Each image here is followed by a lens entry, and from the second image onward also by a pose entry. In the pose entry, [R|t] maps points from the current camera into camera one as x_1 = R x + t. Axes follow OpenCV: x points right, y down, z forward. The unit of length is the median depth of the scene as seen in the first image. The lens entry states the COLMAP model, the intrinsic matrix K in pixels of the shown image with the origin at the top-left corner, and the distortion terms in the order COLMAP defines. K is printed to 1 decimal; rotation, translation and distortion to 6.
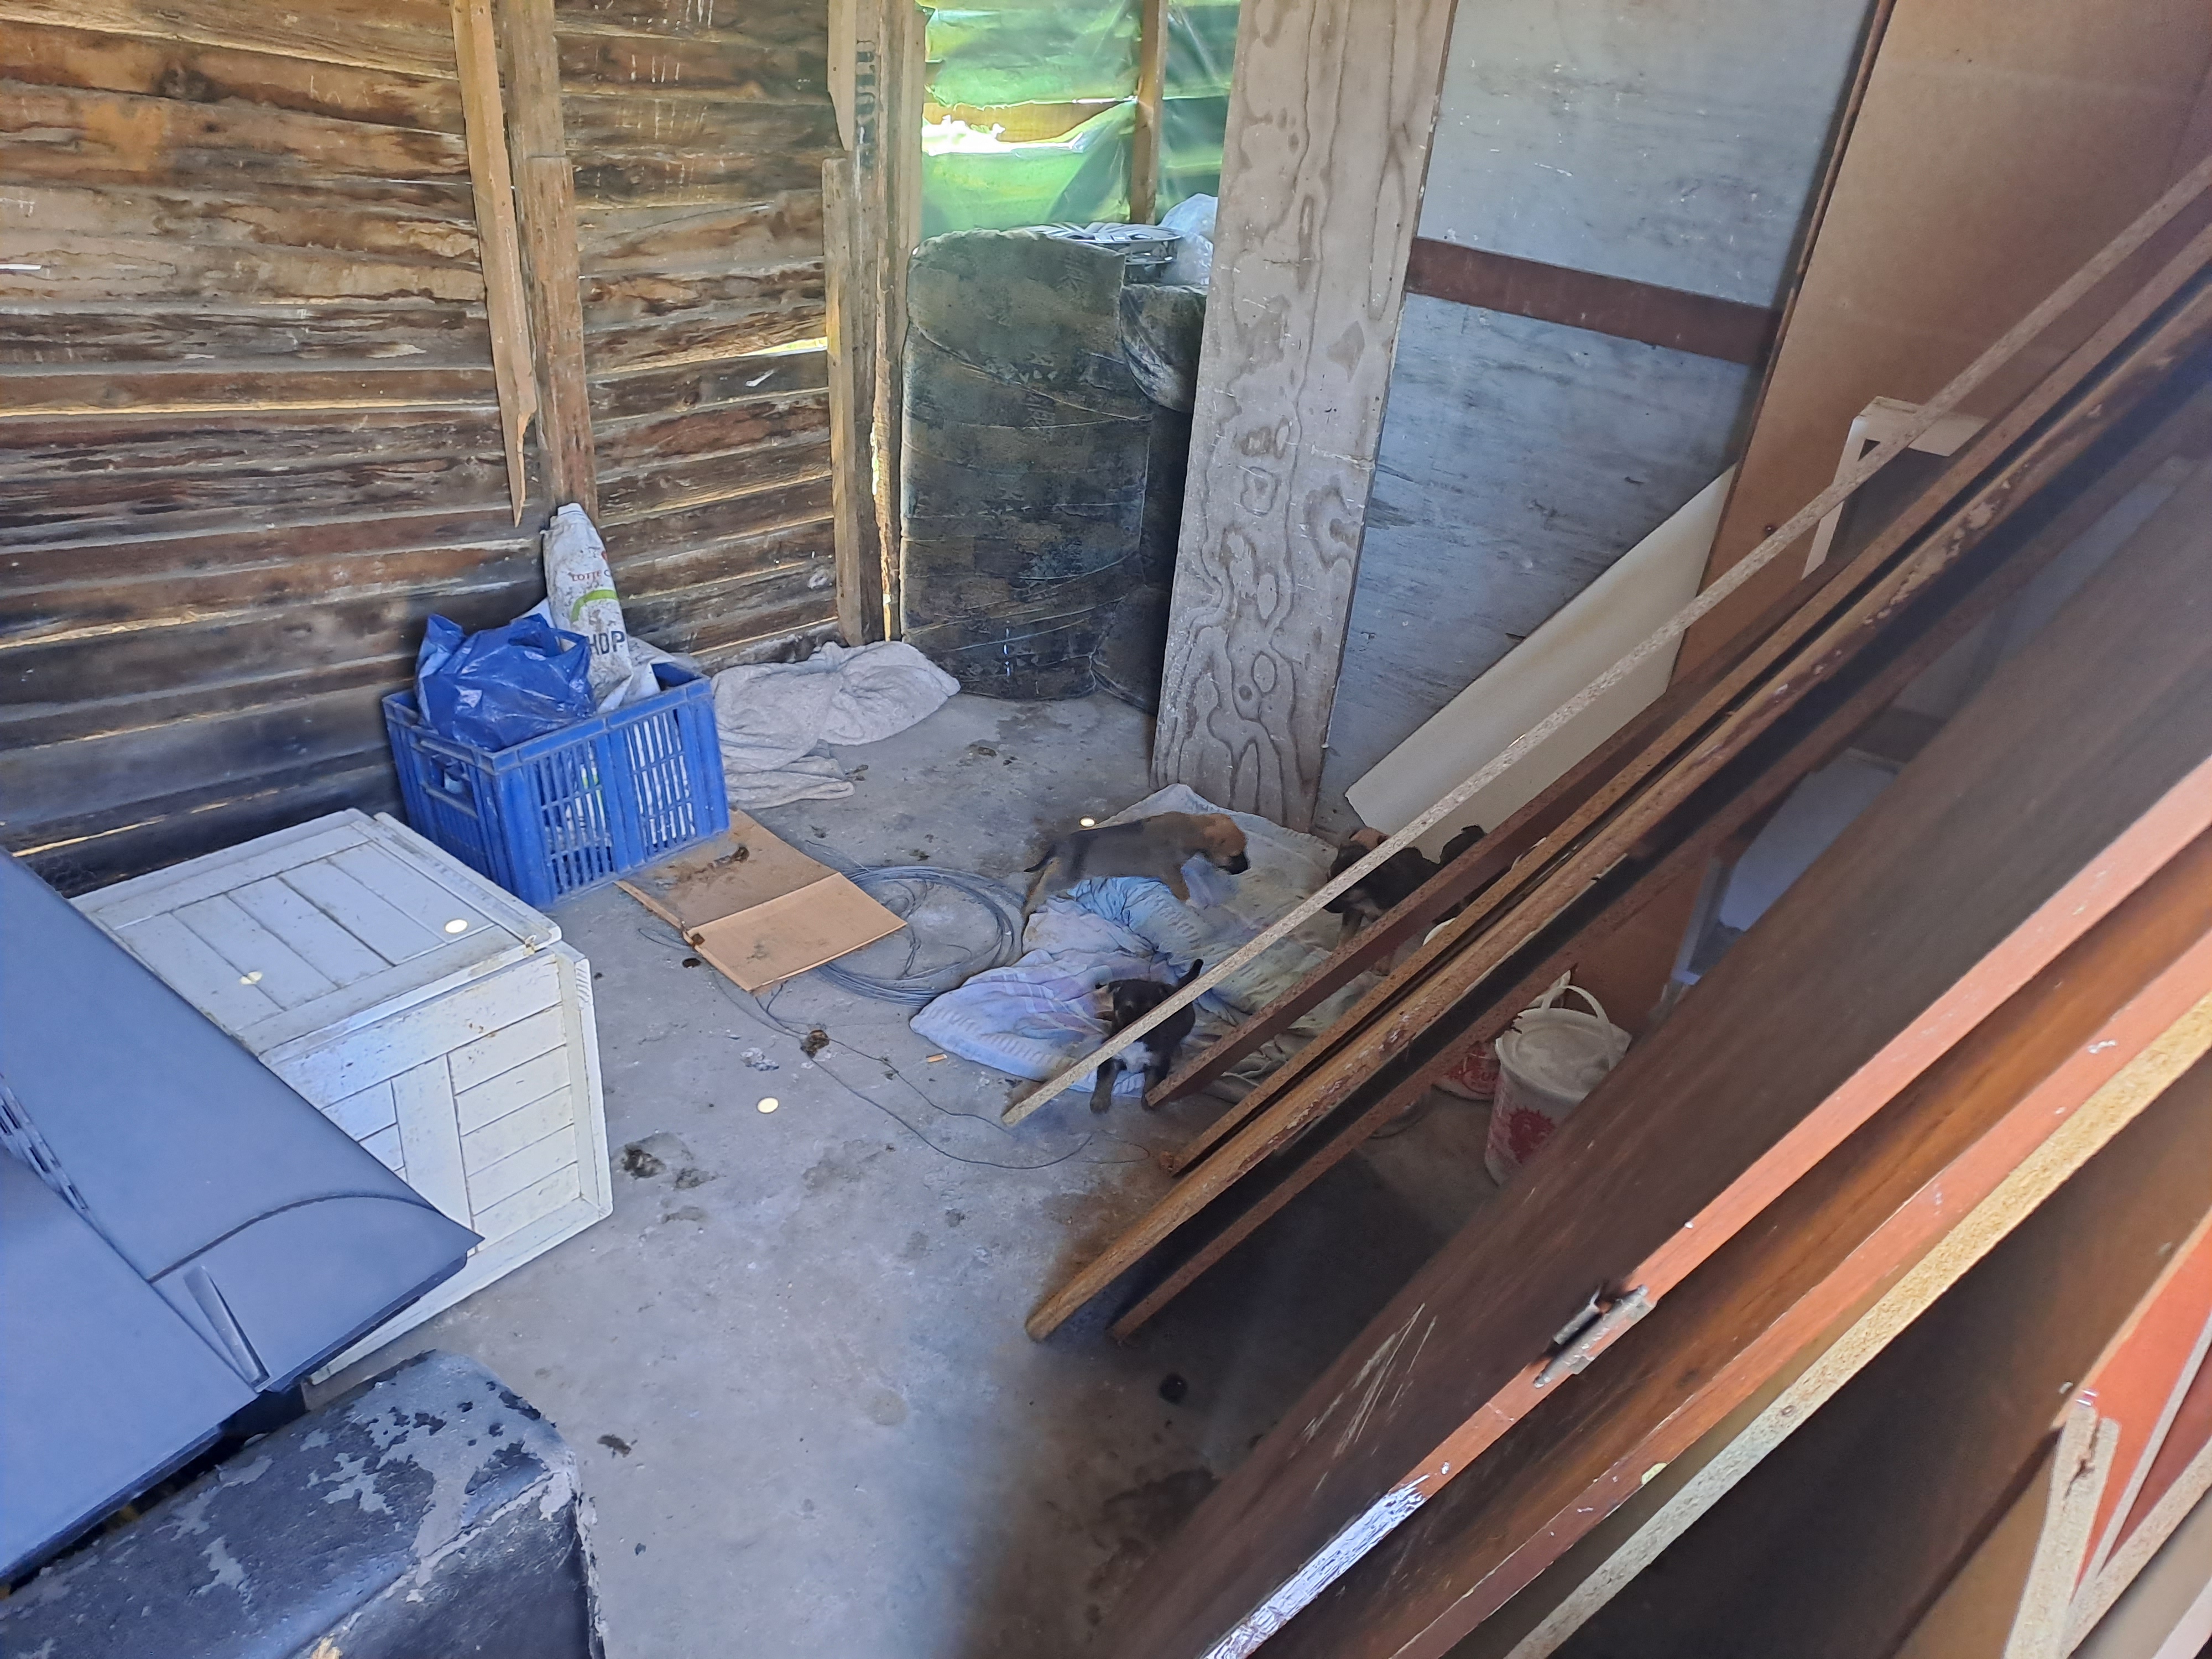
lens RADIAL K [[1640.0, 0, 1102.6], [0, 1640.0, 849.3], [0, 0, 1]] dist [0.117918, -0.192411]
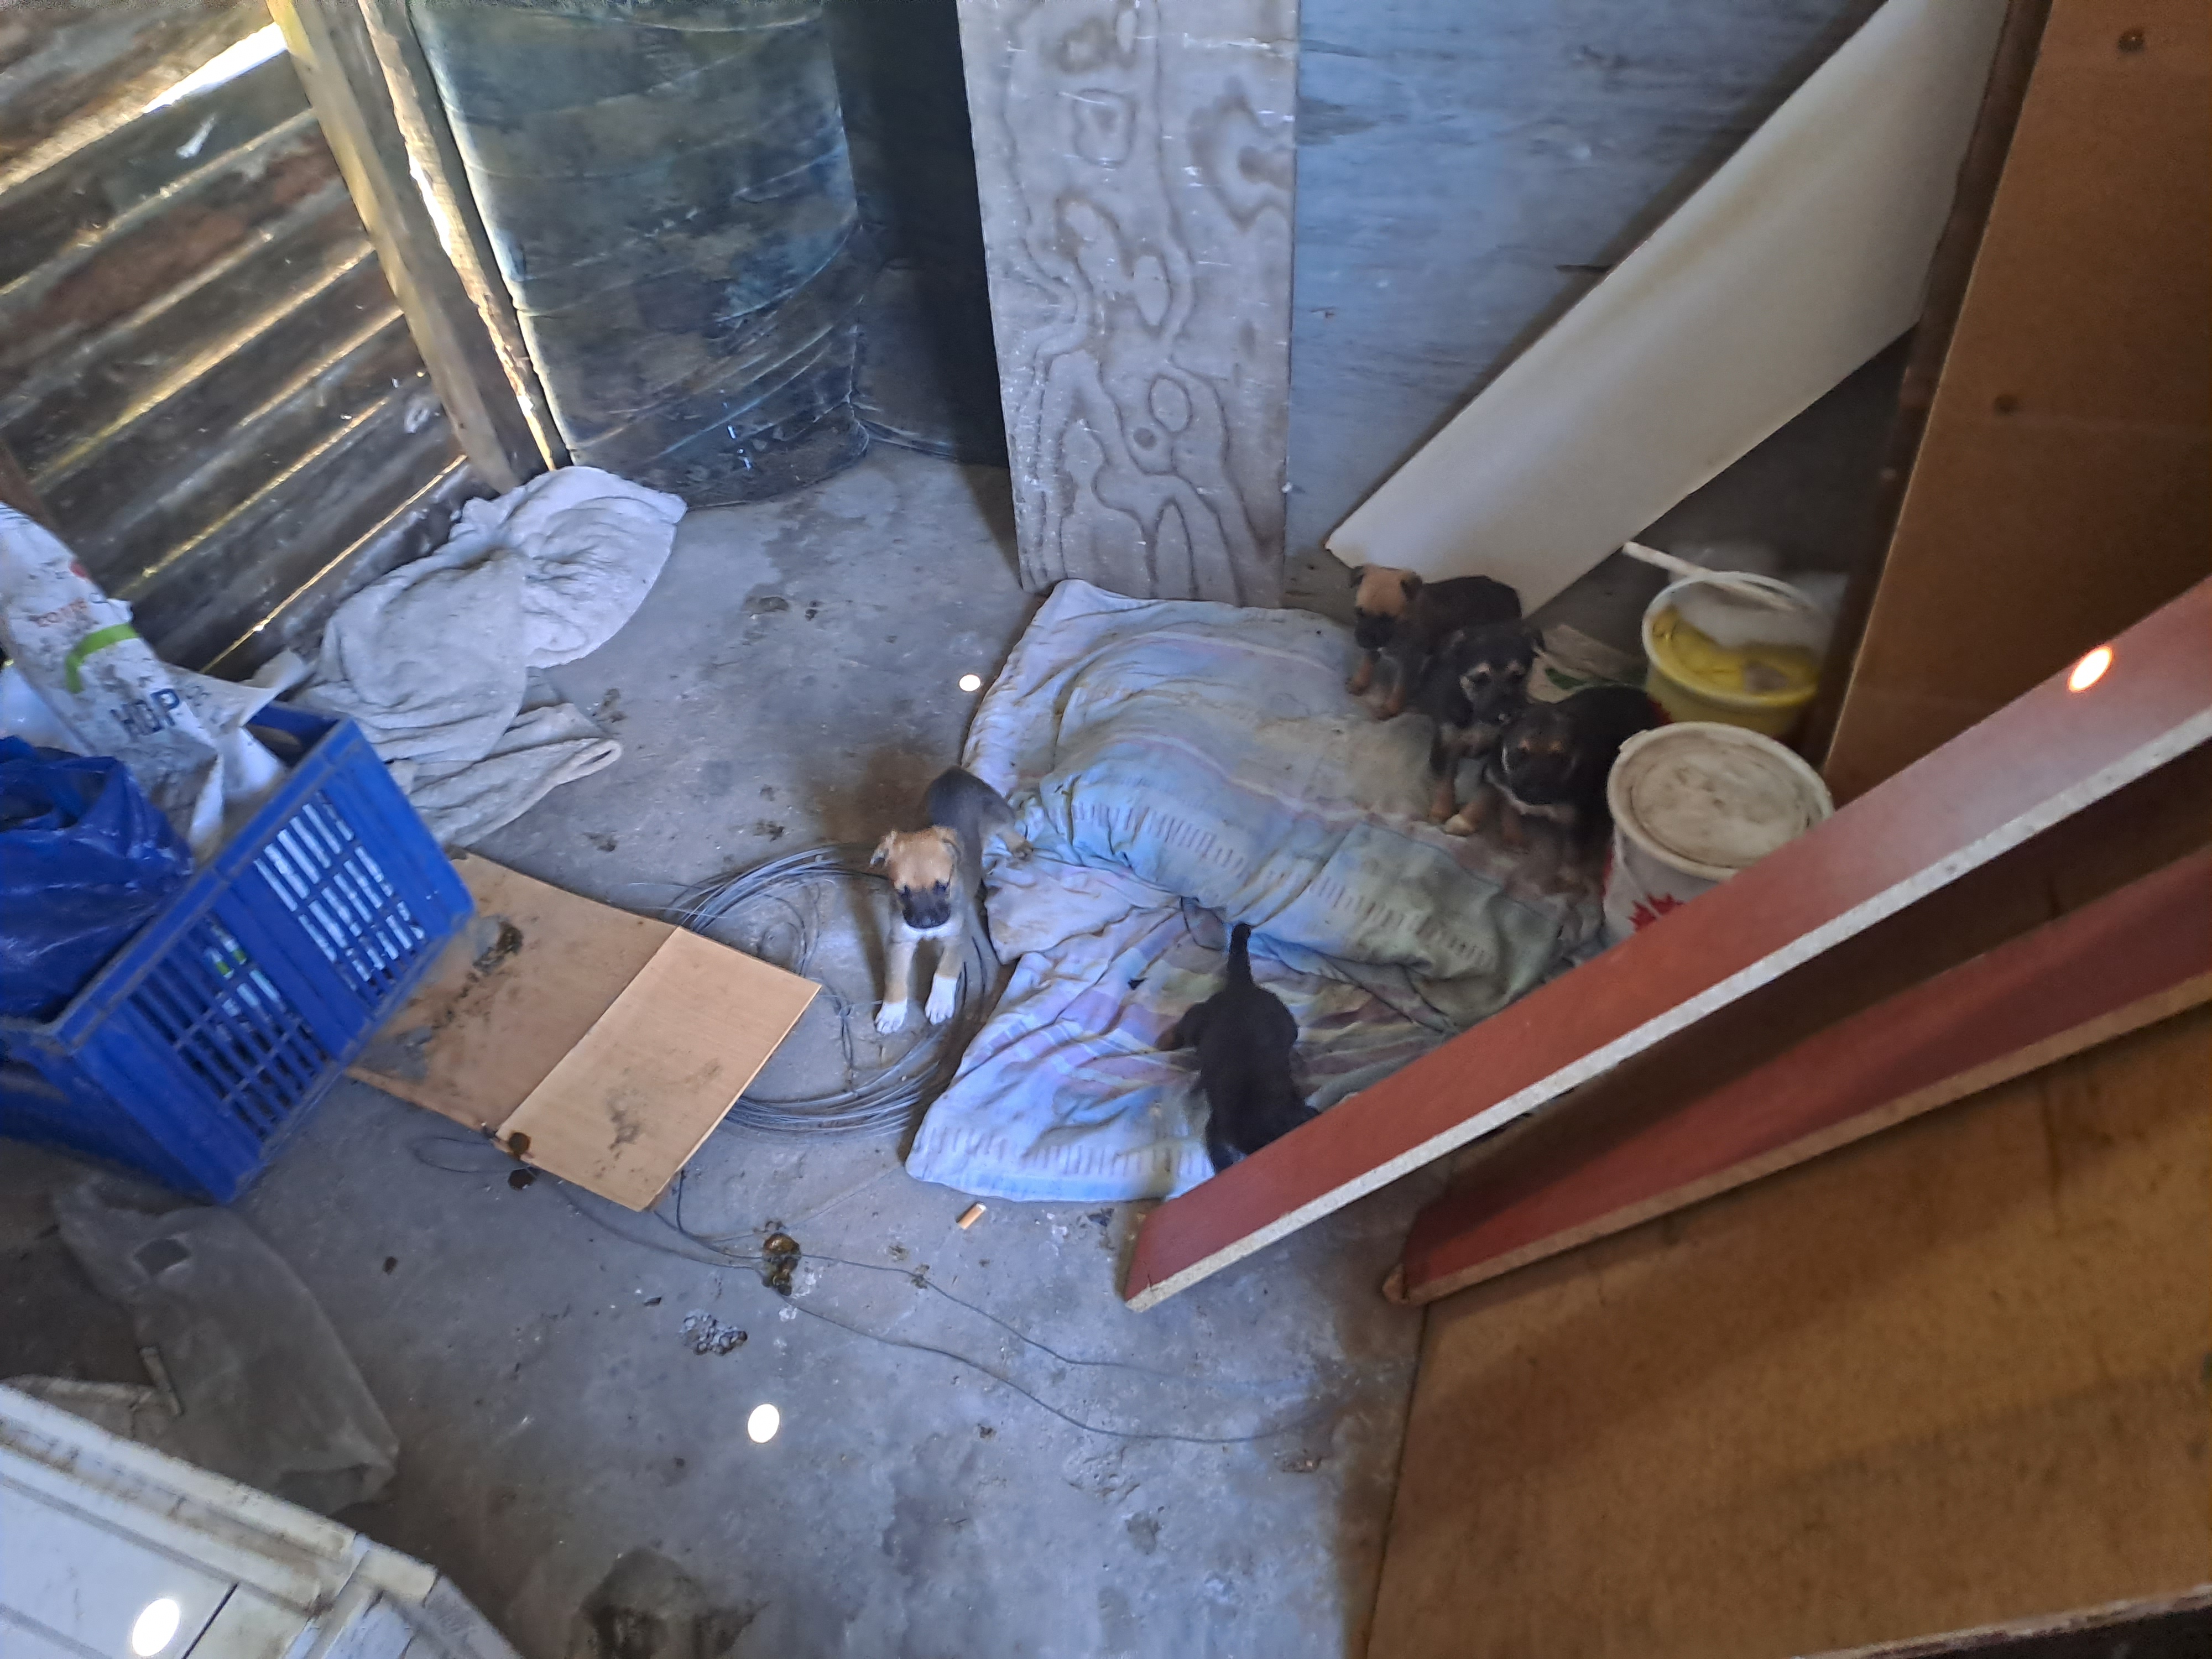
lens RADIAL K [[1614.7, 0, 1106.0], [0, 1614.7, 829.5], [0, 0, 1]] dist [0.111868, -0.186061]
pose [[0.933449, -0.332872, 0.133674, -0.069897], [0.281668, 0.910924, 0.301464, -0.154571], [-0.222116, -0.243749, 0.944061, 0.341083]]
